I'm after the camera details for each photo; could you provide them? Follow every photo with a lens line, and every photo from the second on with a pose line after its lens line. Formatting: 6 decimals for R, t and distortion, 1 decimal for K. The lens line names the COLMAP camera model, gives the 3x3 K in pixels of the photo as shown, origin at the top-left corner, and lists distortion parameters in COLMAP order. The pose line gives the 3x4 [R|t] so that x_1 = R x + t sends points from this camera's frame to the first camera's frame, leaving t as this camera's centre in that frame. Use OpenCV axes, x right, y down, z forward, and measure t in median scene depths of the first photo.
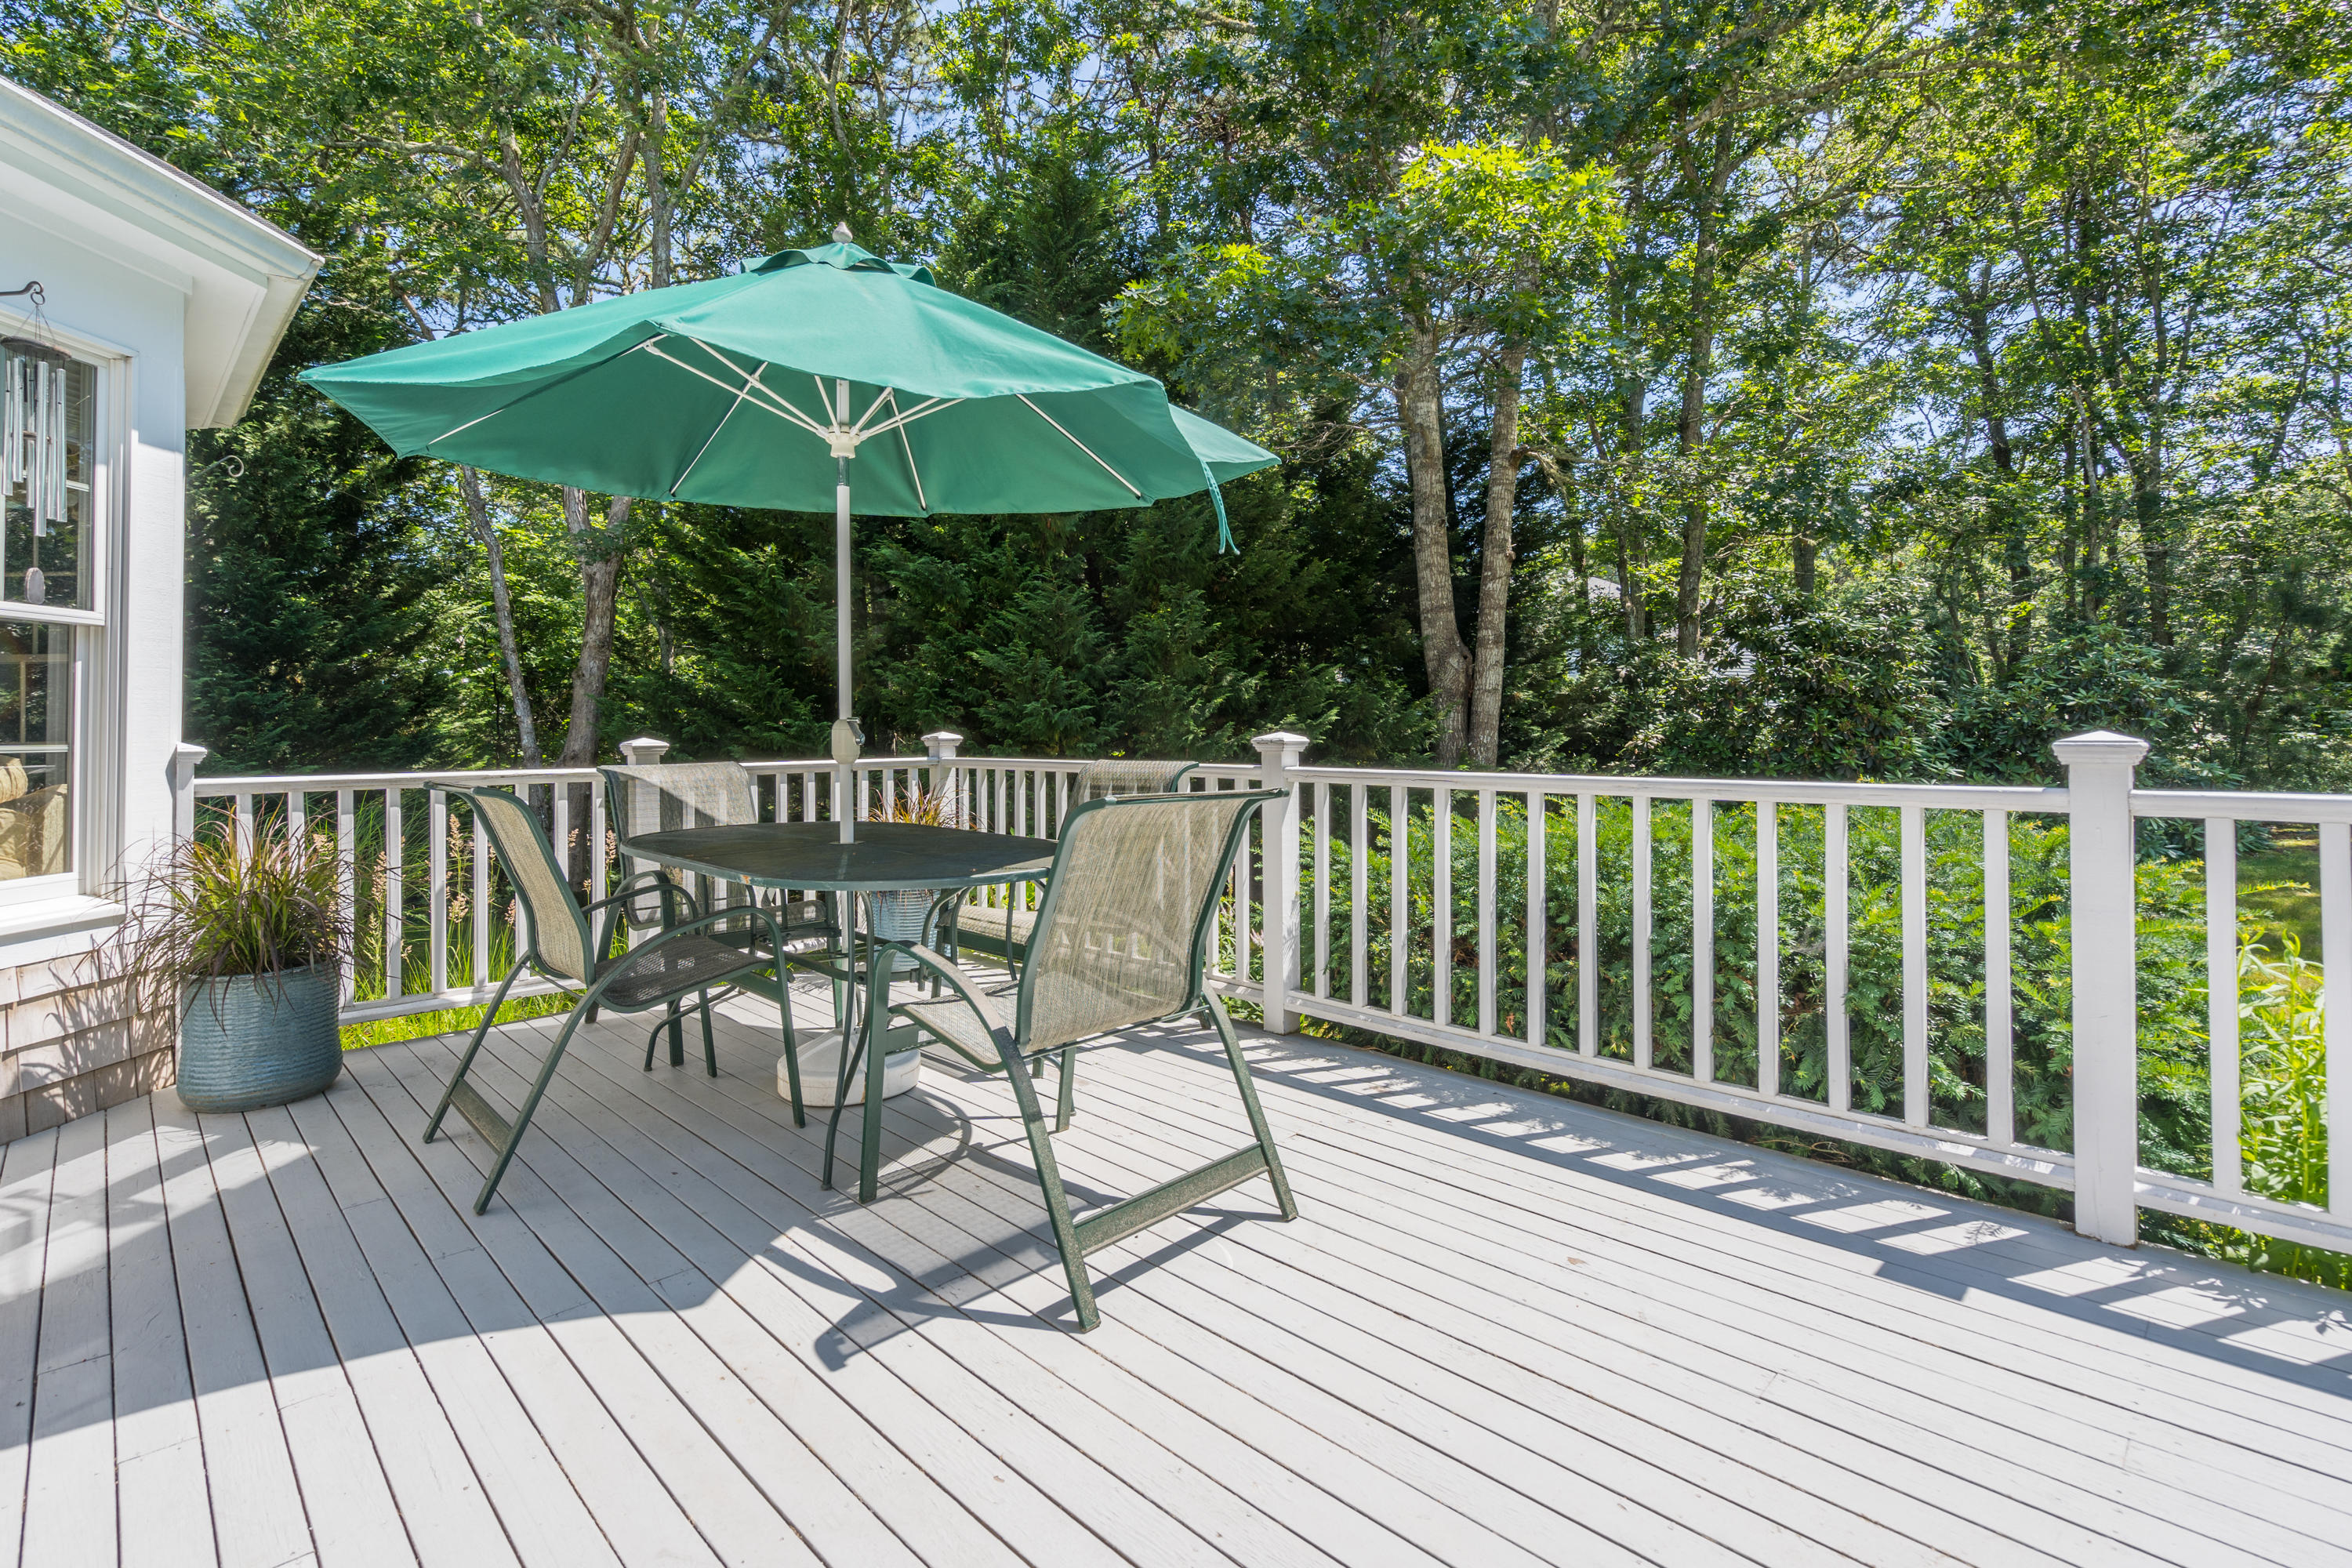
lens RADIAL K [[1061.0, 0, 1199.2], [0, 1061.0, 724.8], [0, 0, 1]] dist [-0.001449, -0.000187]
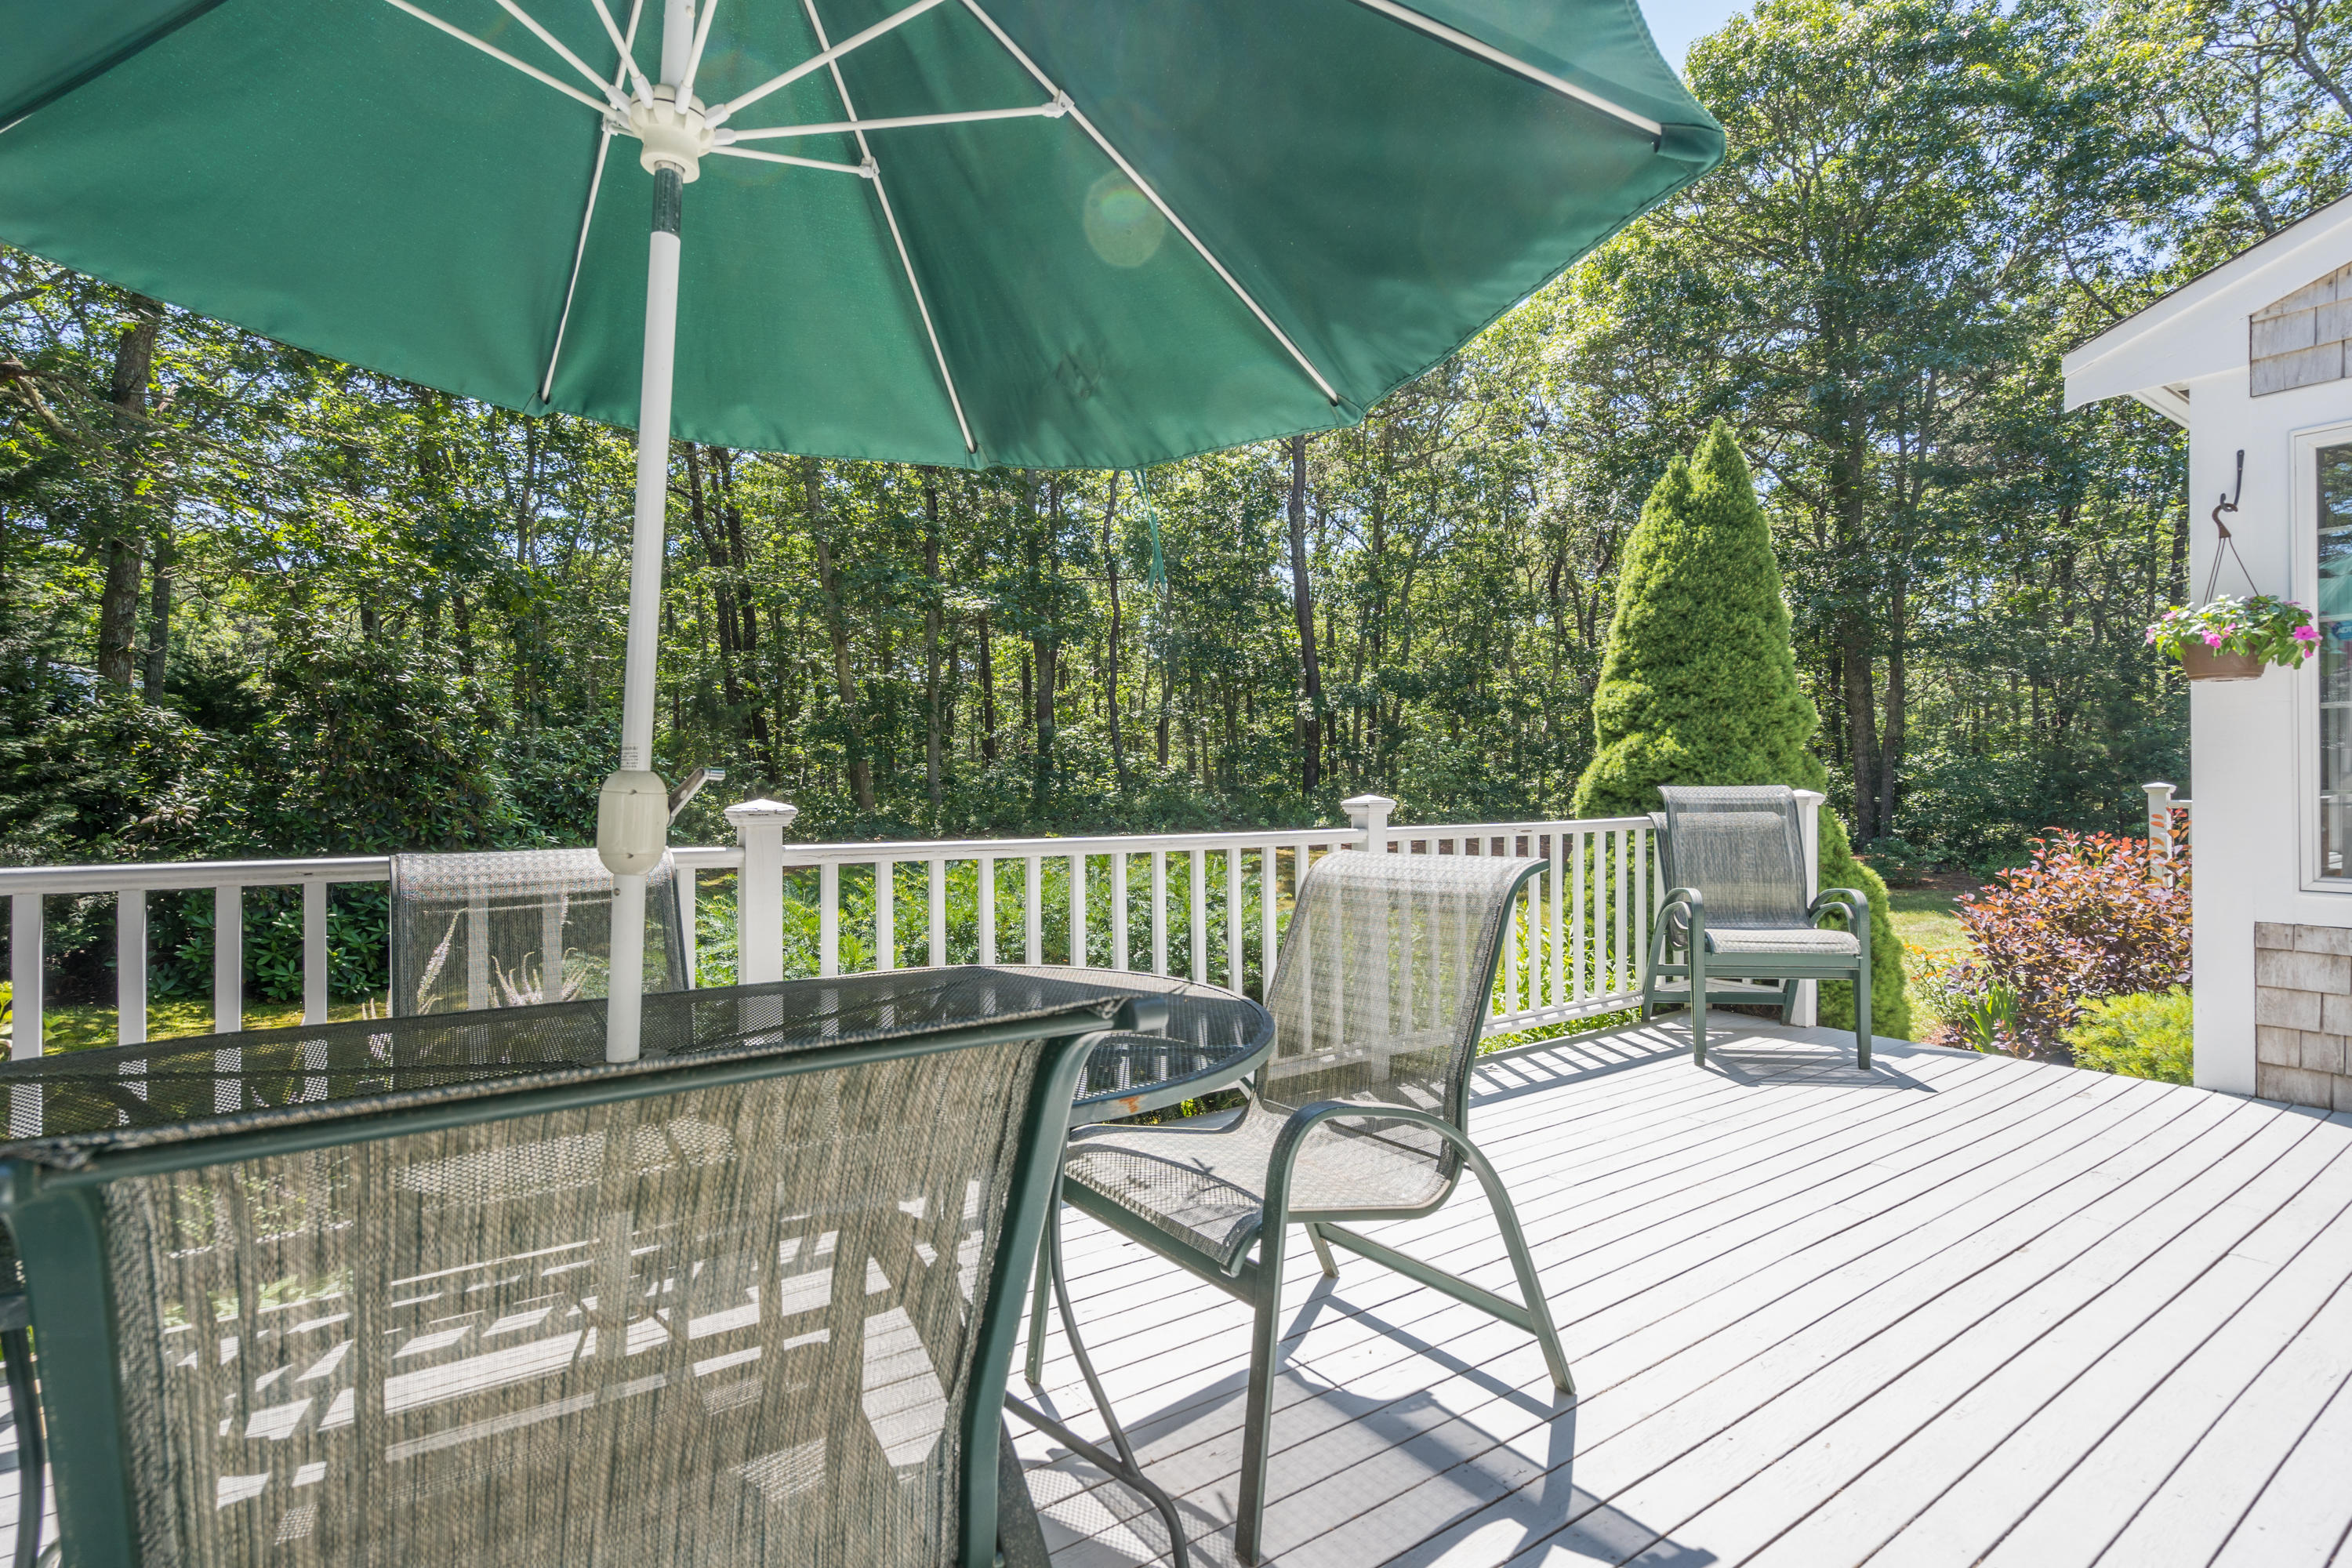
lens RADIAL K [[1061.0, 0, 1177.5], [0, 1061.0, 787.4], [0, 0, 1]] dist [-0.001449, -0.000187]
pose [[0.217941, 0.009478, 0.975916, -0.953892], [-0.002840, 0.999955, -0.009077, 0.010233], [-0.975958, -0.000794, 0.217958, 0.936875]]
